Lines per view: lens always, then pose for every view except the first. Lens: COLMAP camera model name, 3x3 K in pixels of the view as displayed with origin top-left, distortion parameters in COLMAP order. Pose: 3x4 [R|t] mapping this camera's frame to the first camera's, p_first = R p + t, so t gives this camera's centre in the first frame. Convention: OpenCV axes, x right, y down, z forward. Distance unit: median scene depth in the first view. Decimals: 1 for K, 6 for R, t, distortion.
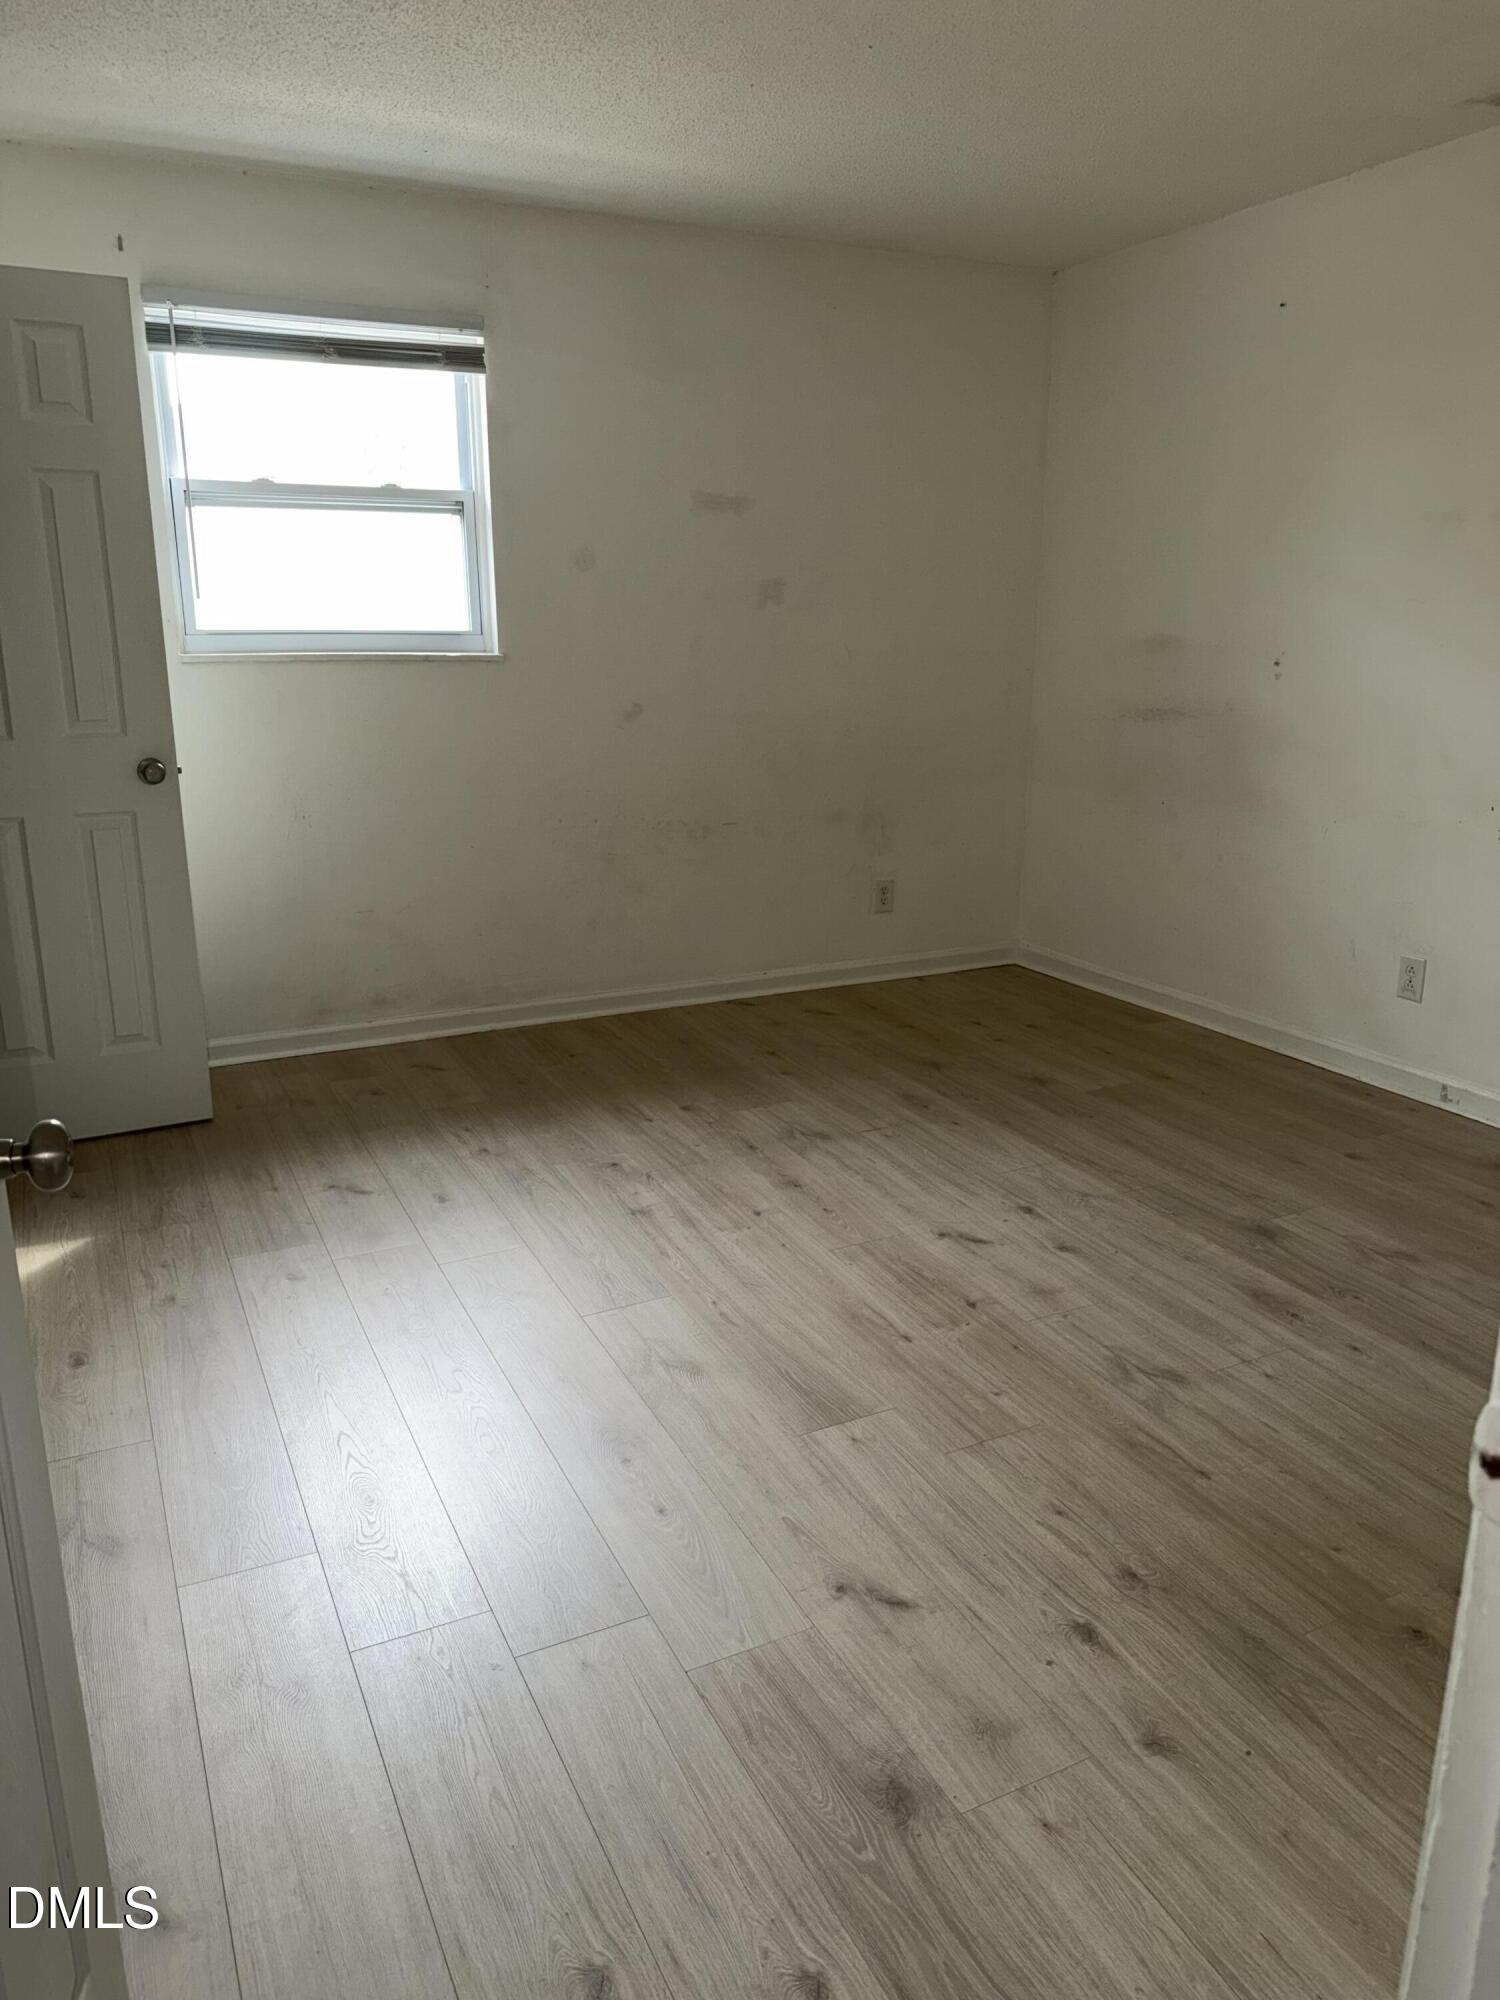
lens RADIAL K [[1427.4, 0, 749.5], [0, 1427.4, 978.0], [0, 0, 1]] dist [0.044246, -0.036293]
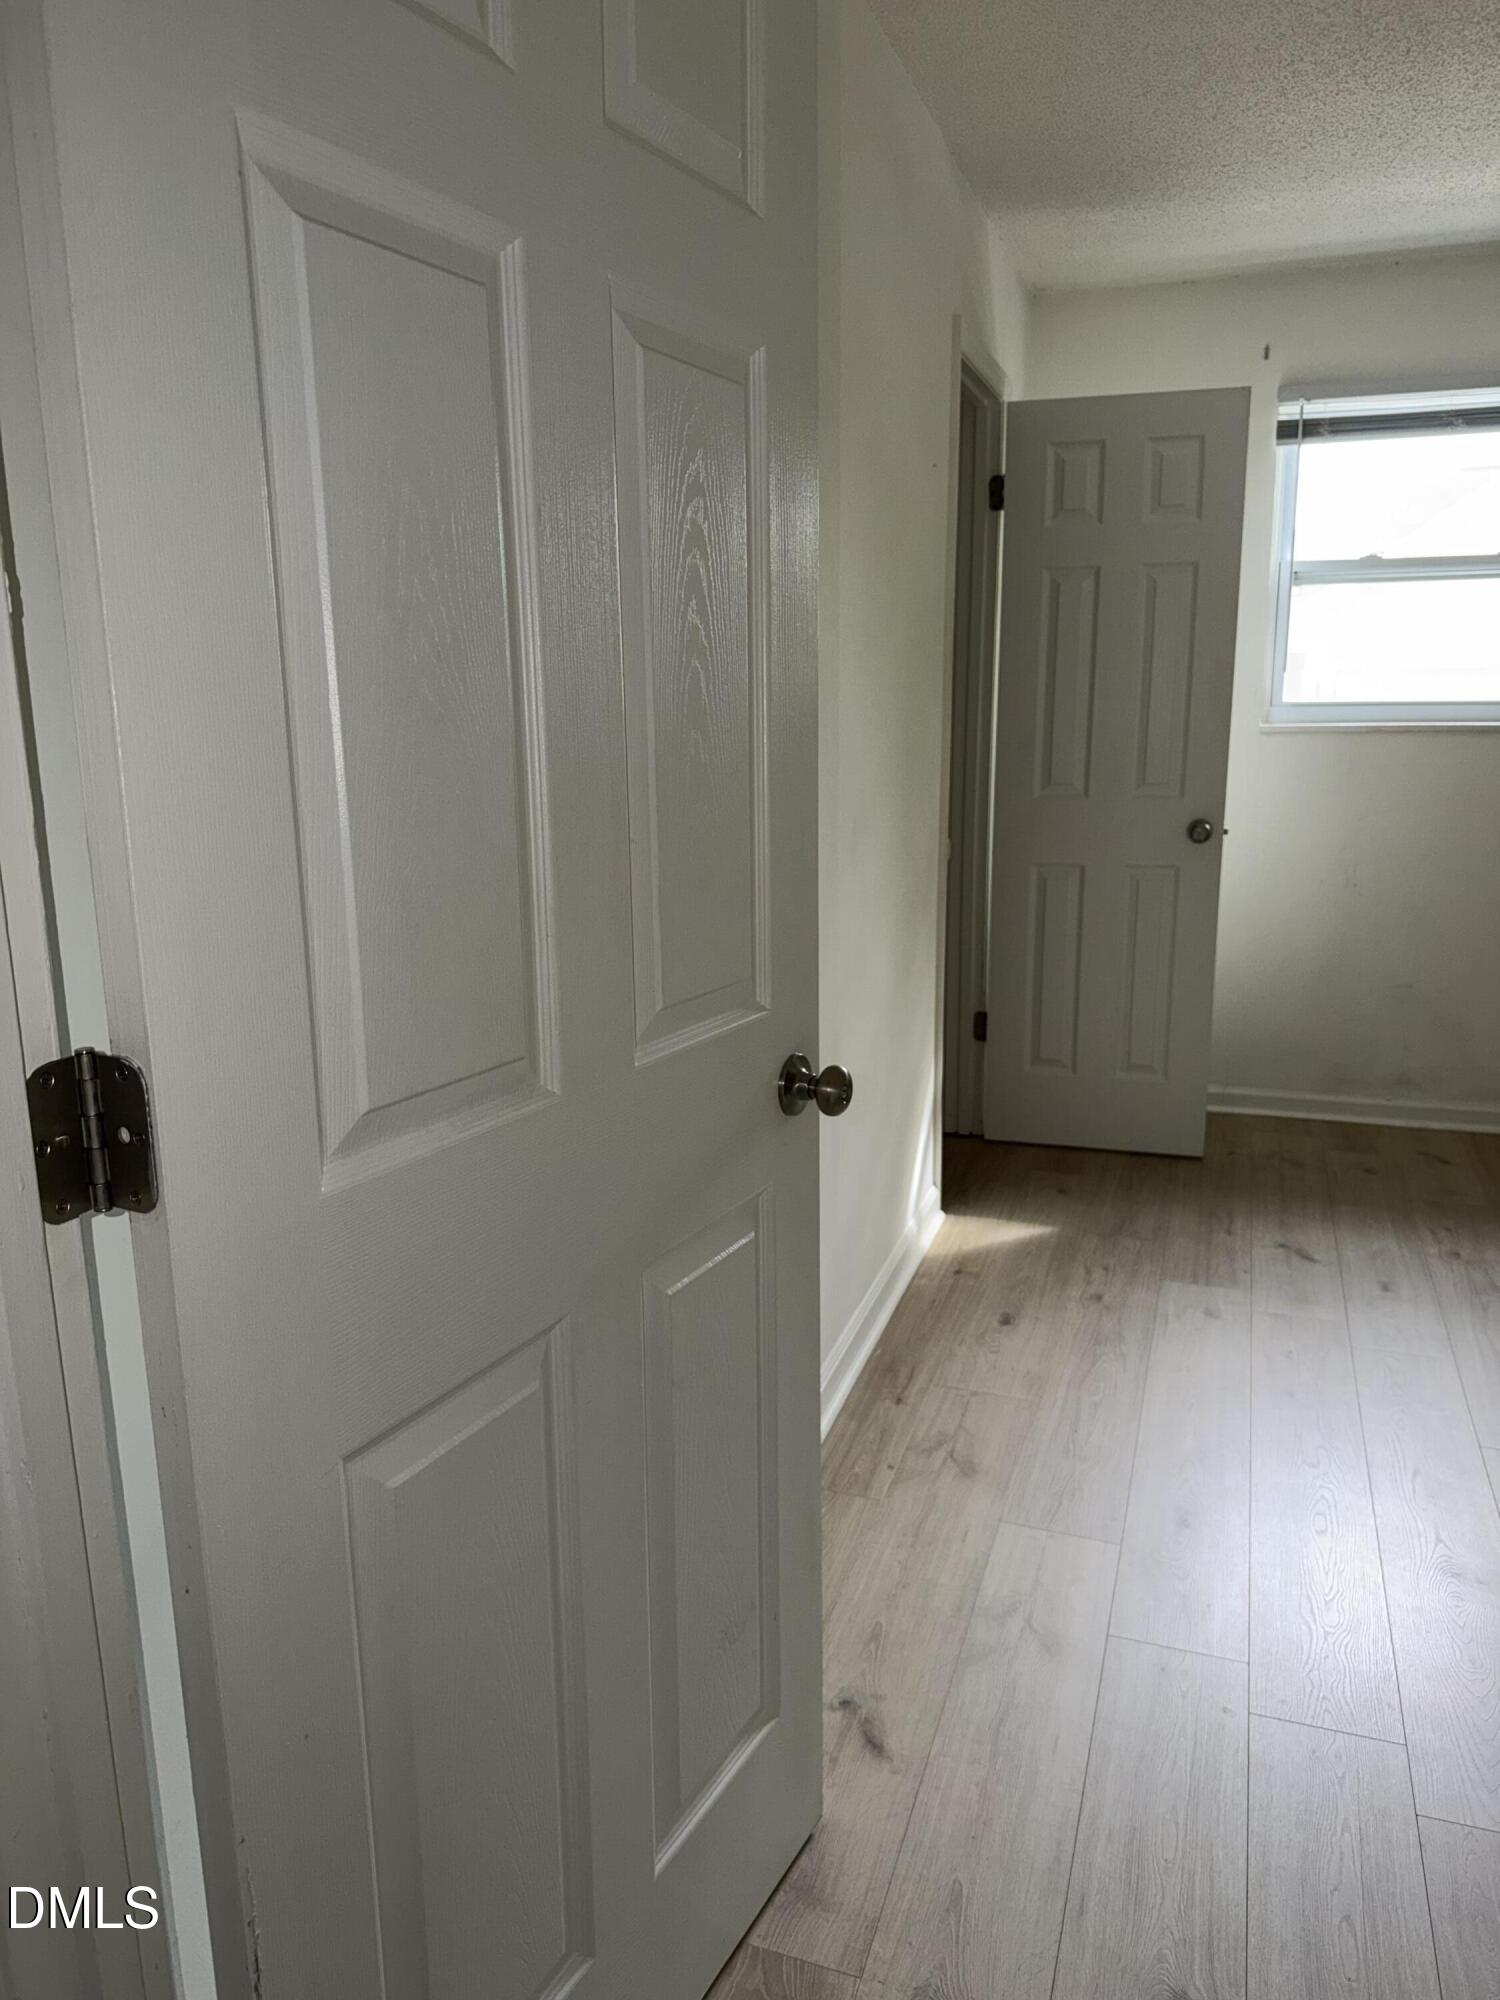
lens RADIAL K [[1427.4, 0, 749.5], [0, 1427.4, 978.0], [0, 0, 1]] dist [0.044246, -0.036293]
pose [[0.710734, 0.136705, -0.690050, 0.116050], [-0.168725, 0.985430, 0.021441, 0.001173], [0.682927, 0.101190, 0.723444, -0.011174]]
